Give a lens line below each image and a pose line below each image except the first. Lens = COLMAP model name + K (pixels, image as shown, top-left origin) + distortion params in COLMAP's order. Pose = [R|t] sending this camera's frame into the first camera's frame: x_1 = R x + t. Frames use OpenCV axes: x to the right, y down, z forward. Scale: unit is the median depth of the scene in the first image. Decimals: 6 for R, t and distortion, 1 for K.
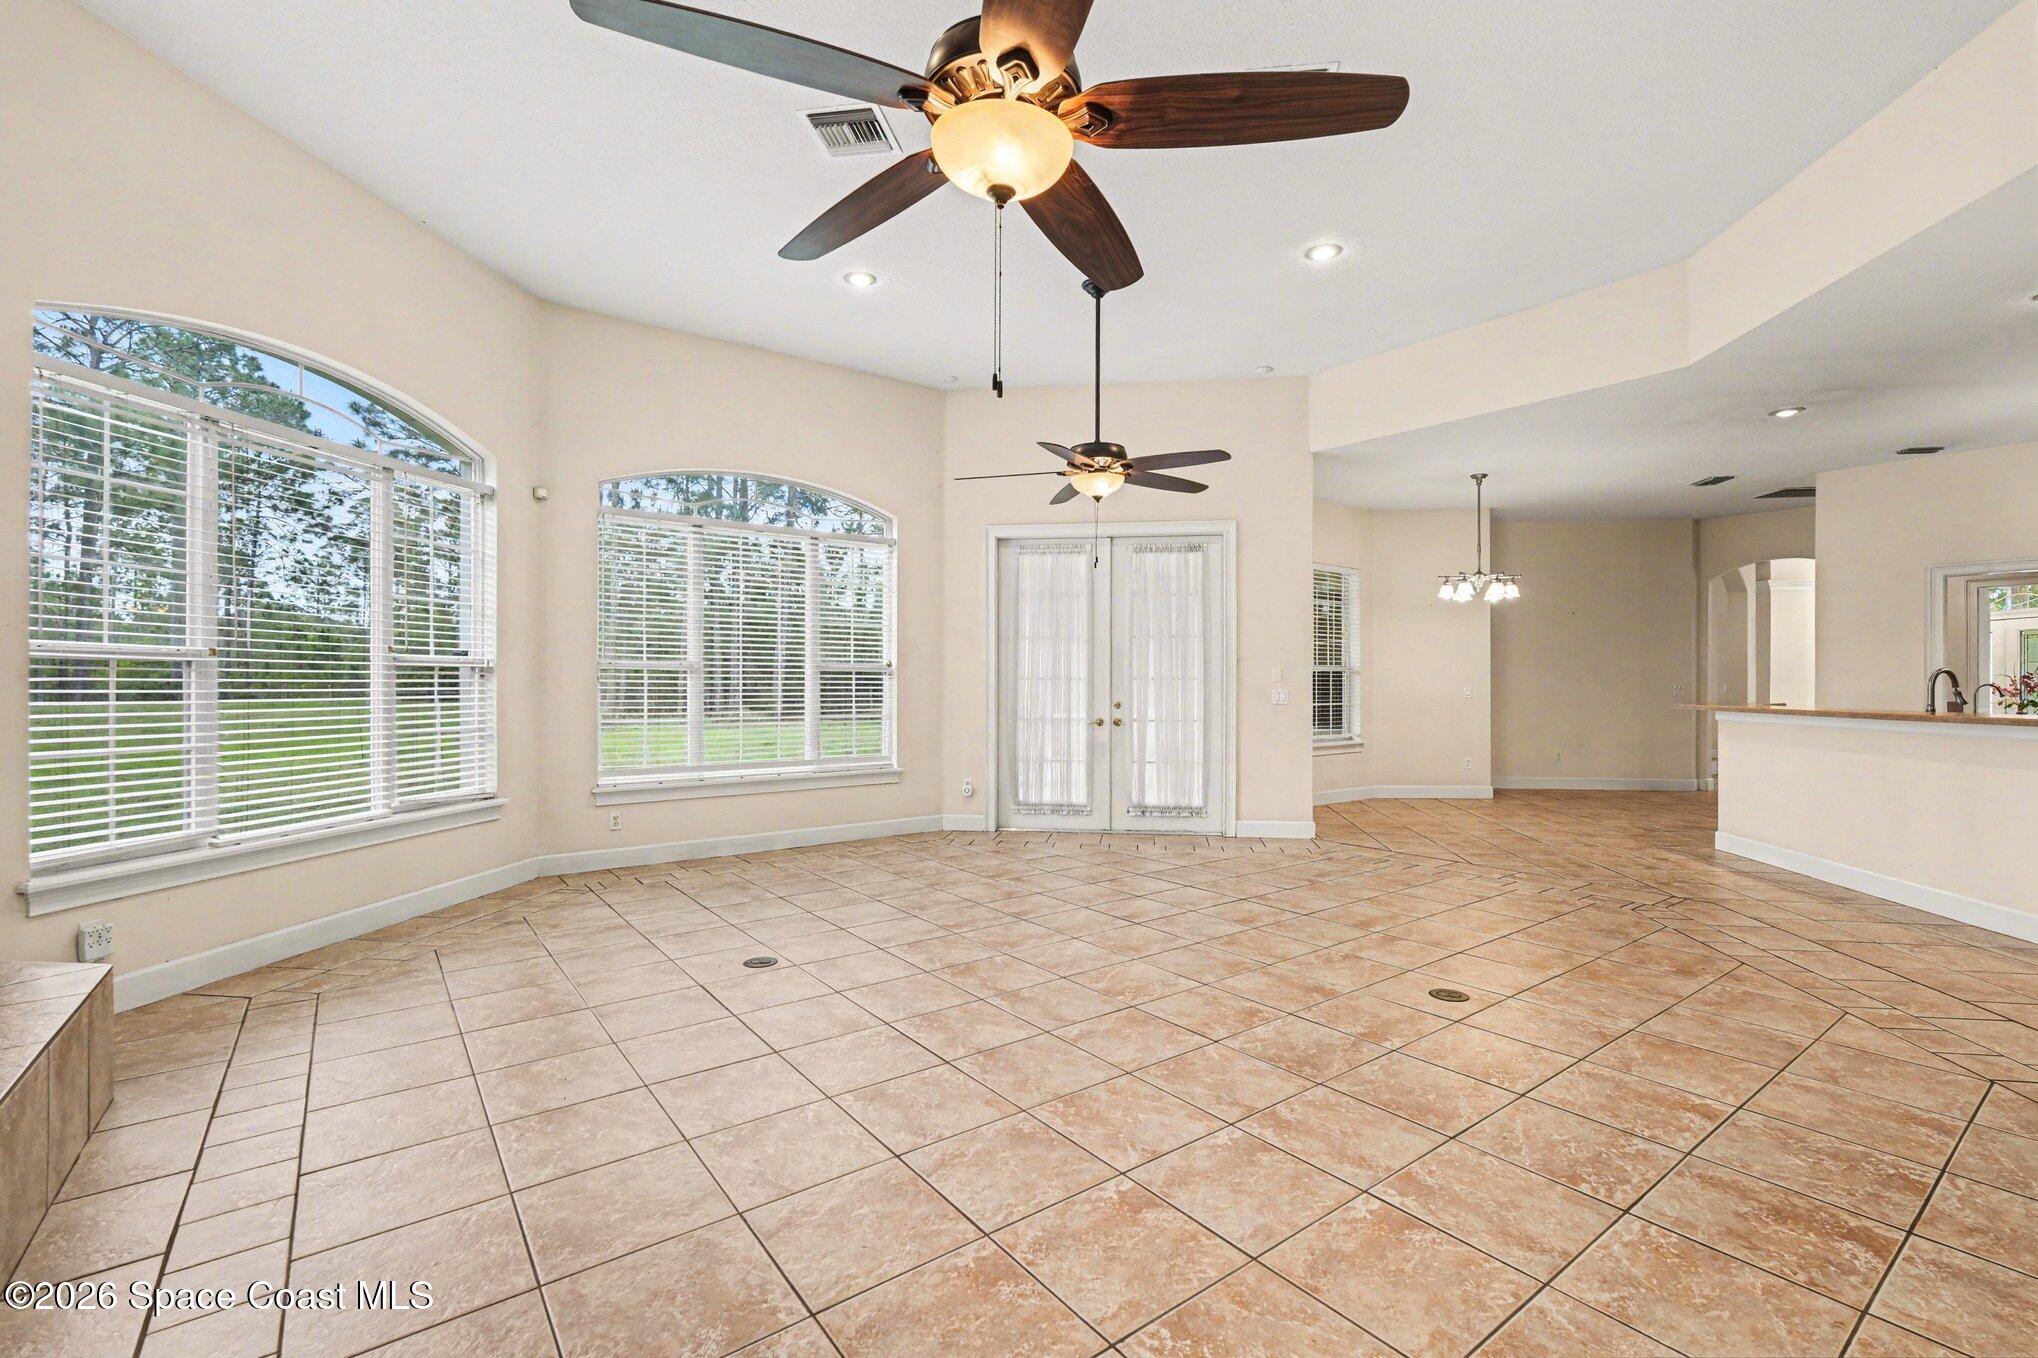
lens RADIAL K [[886.9, 0, 1025.1], [0, 886.9, 678.7], [0, 0, 1]] dist [0.002950, -0.000095]
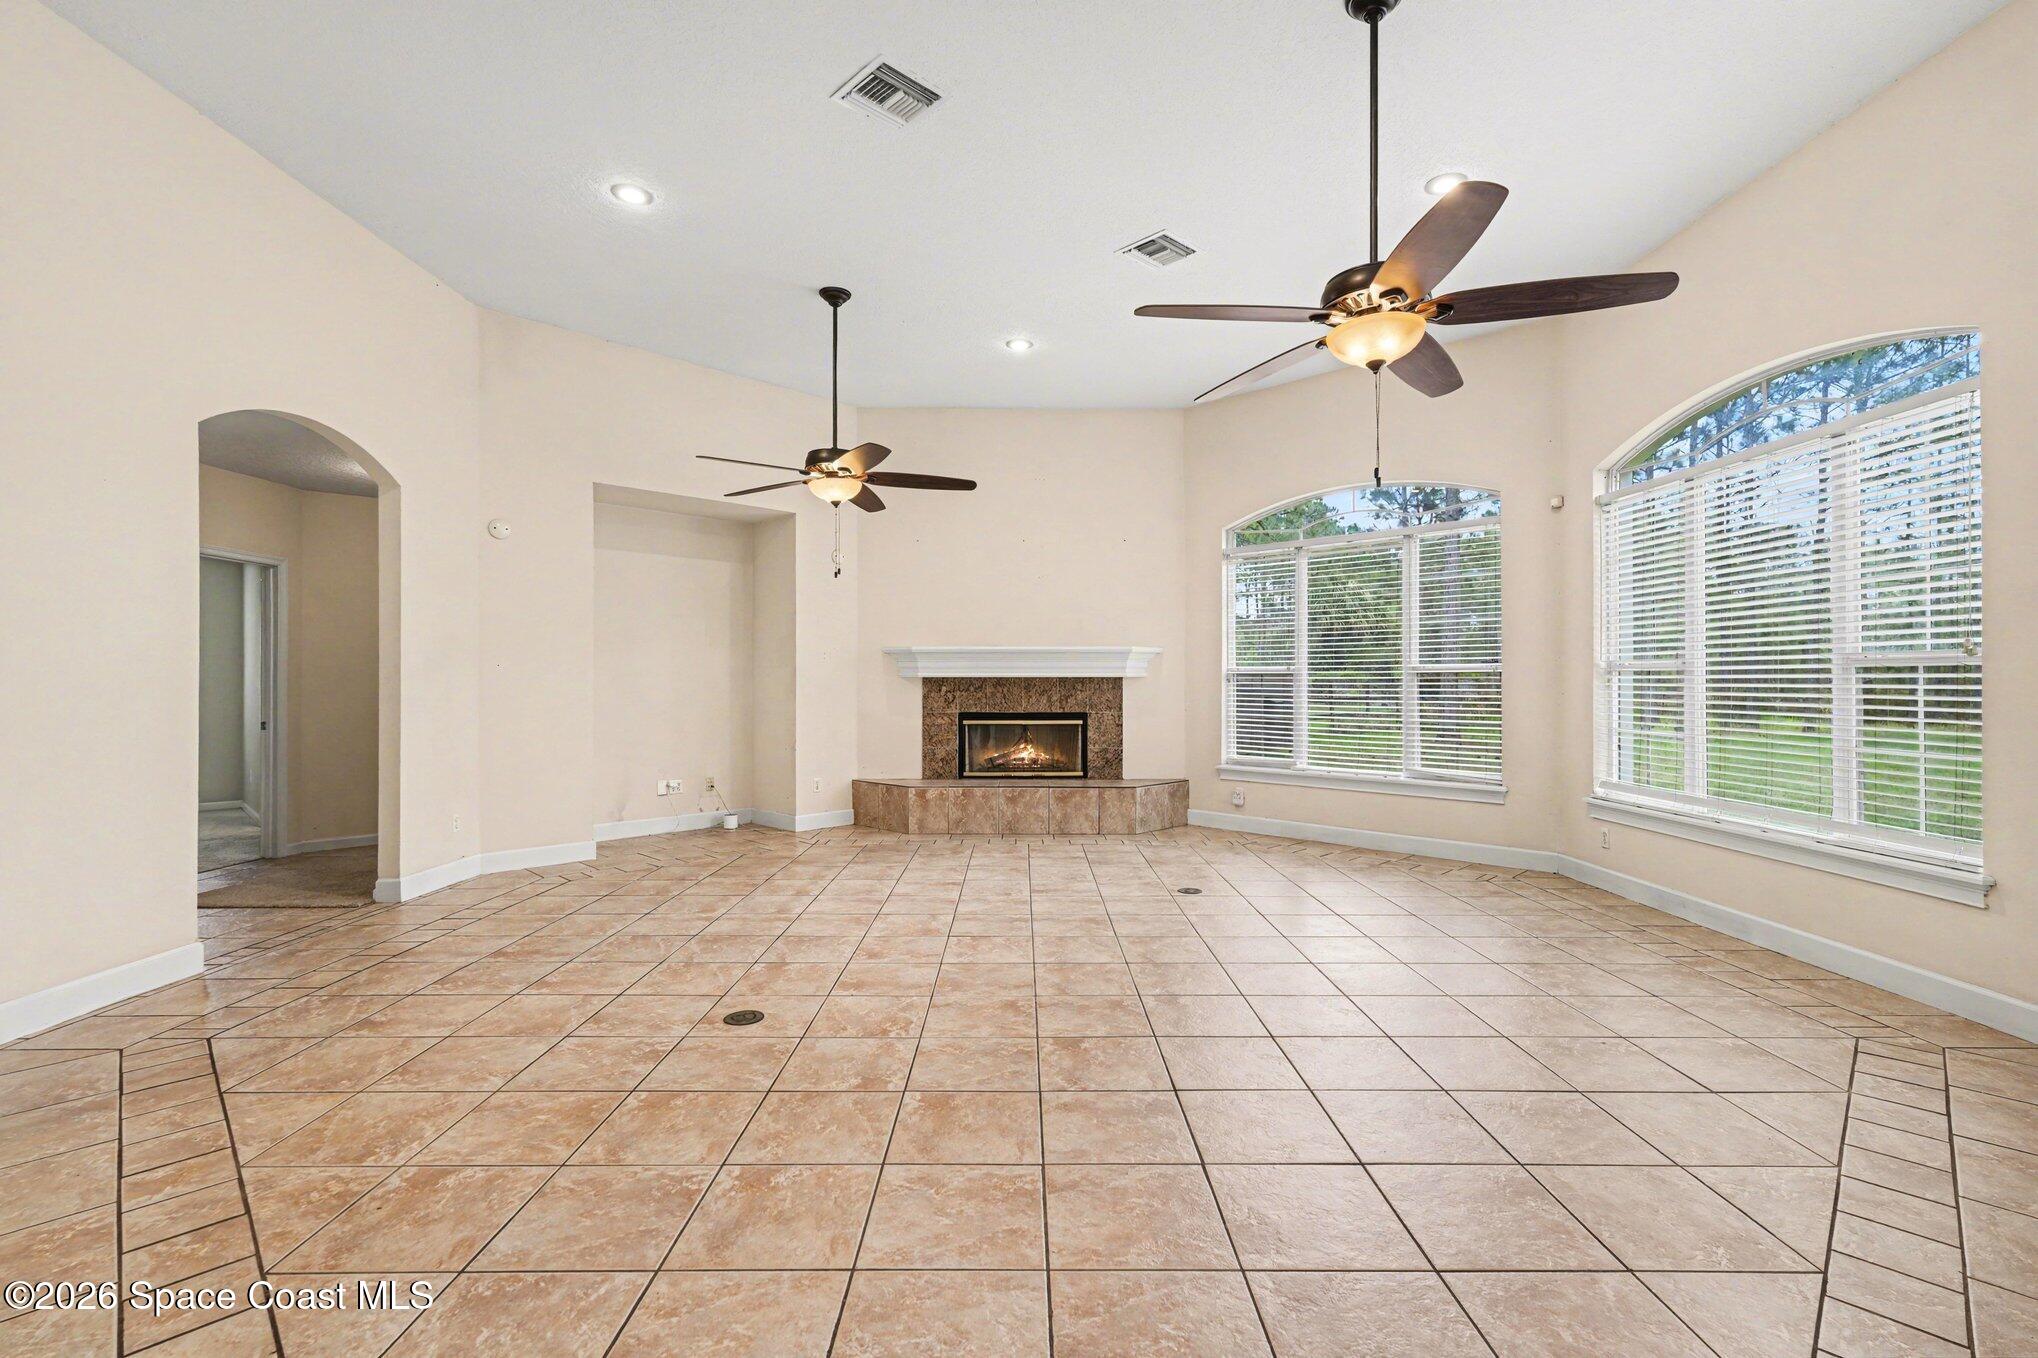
lens RADIAL K [[886.9, 0, 1023.0], [0, 886.9, 674.0], [0, 0, 1]] dist [0.002950, -0.000095]
pose [[-0.595101, -0.008524, -0.803605, 0.524583], [0.000727, 0.999938, -0.011145, 0.001649], [0.803650, -0.007217, -0.595058, 0.890592]]
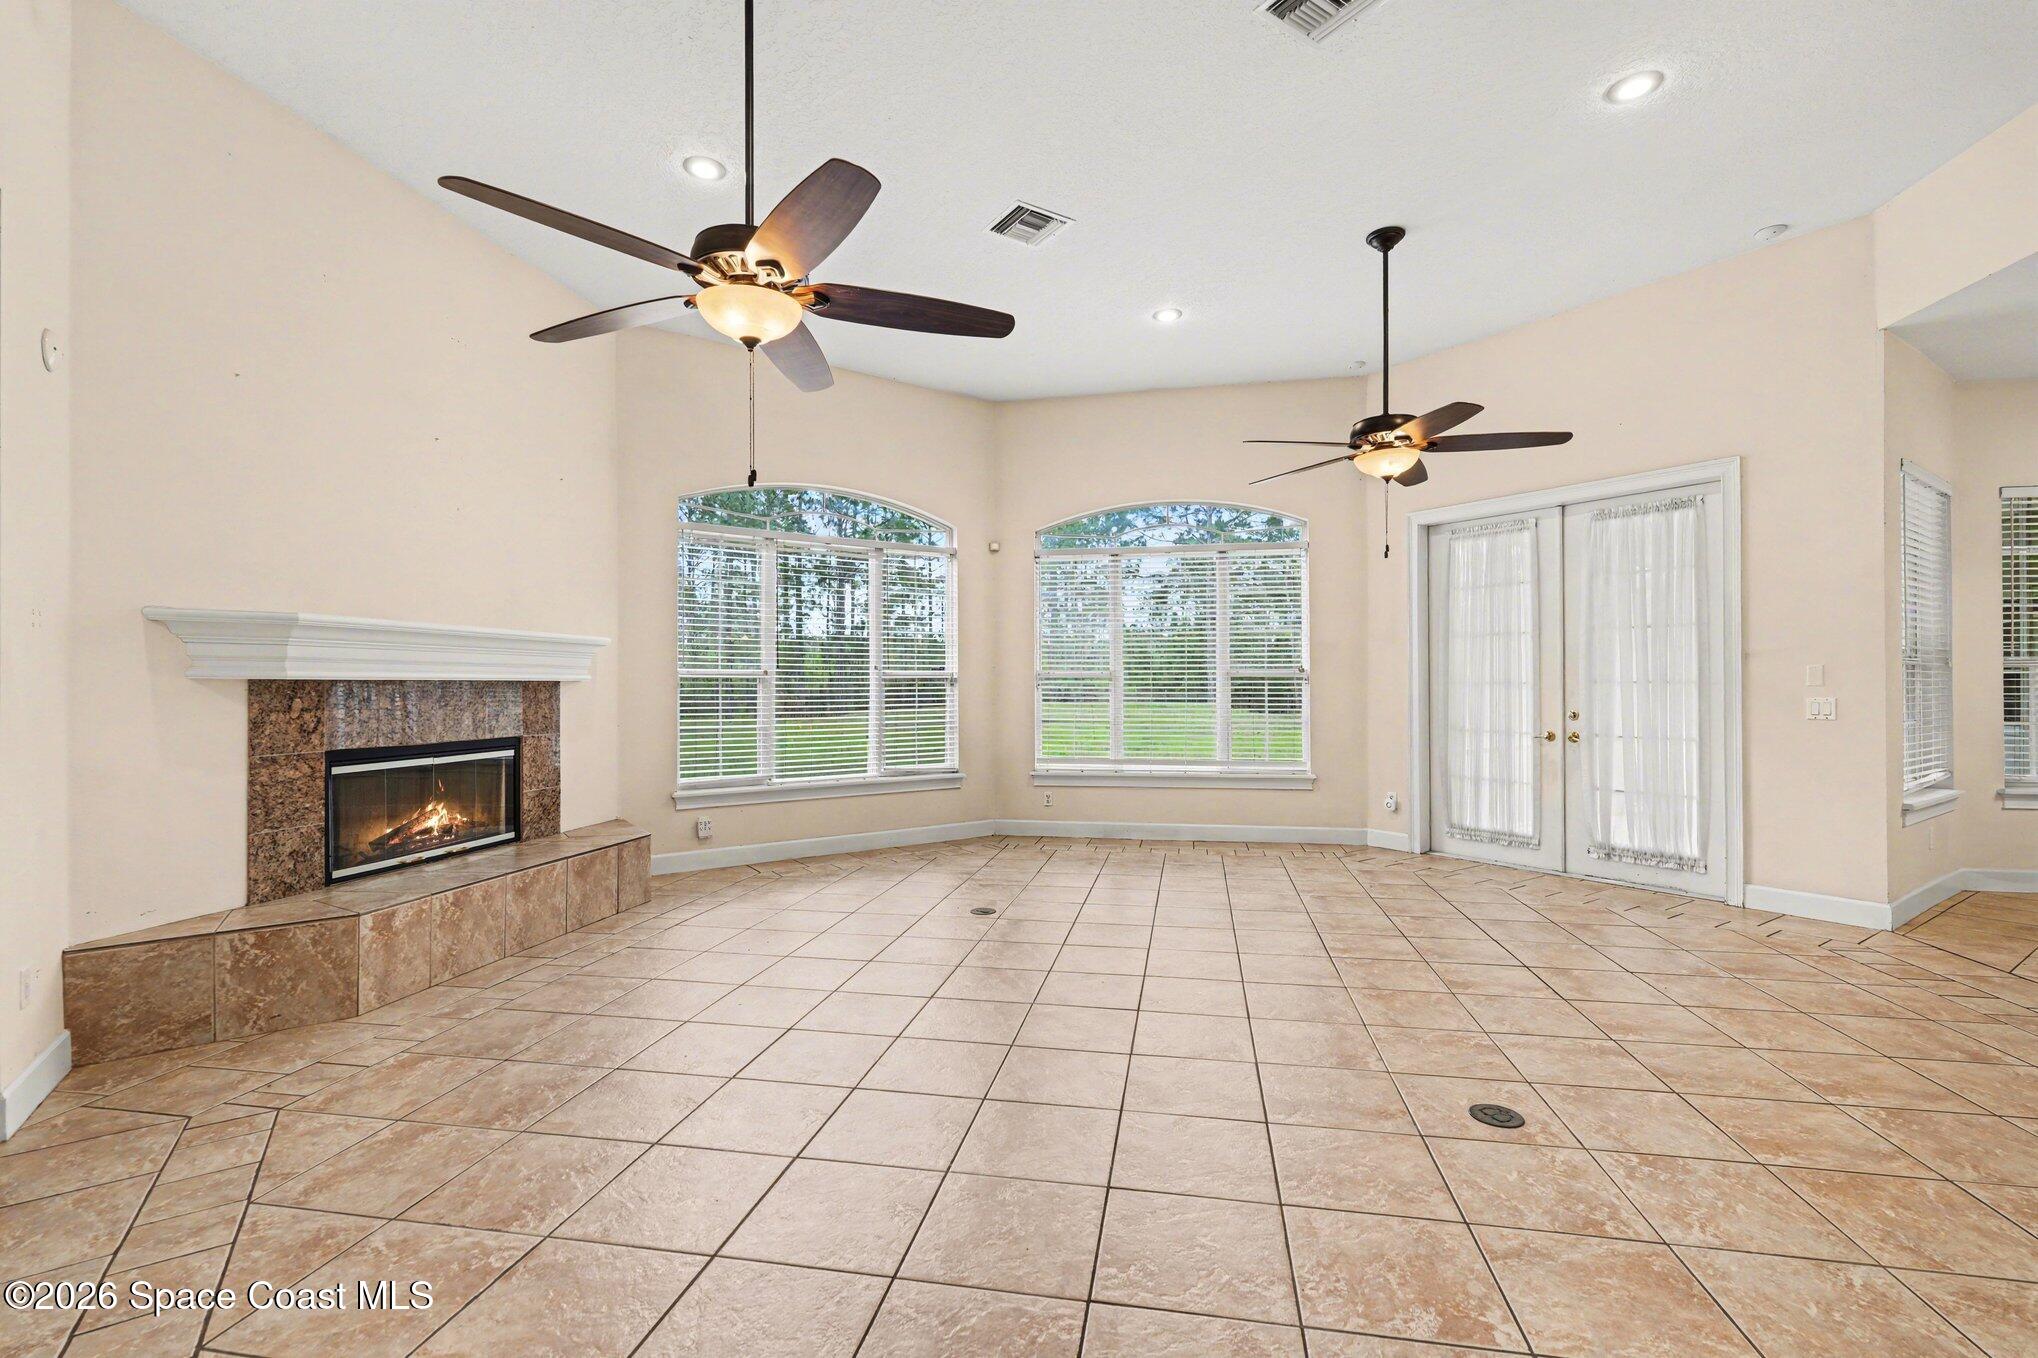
lens RADIAL K [[886.9, 0, 1034.5], [0, 886.9, 686.7], [0, 0, 1]] dist [0.002950, -0.000095]
pose [[0.679799, -0.002808, -0.733393, 0.374604], [0.006221, 0.999979, 0.001938, -0.000918], [0.733372, -0.005880, 0.679802, 0.110363]]
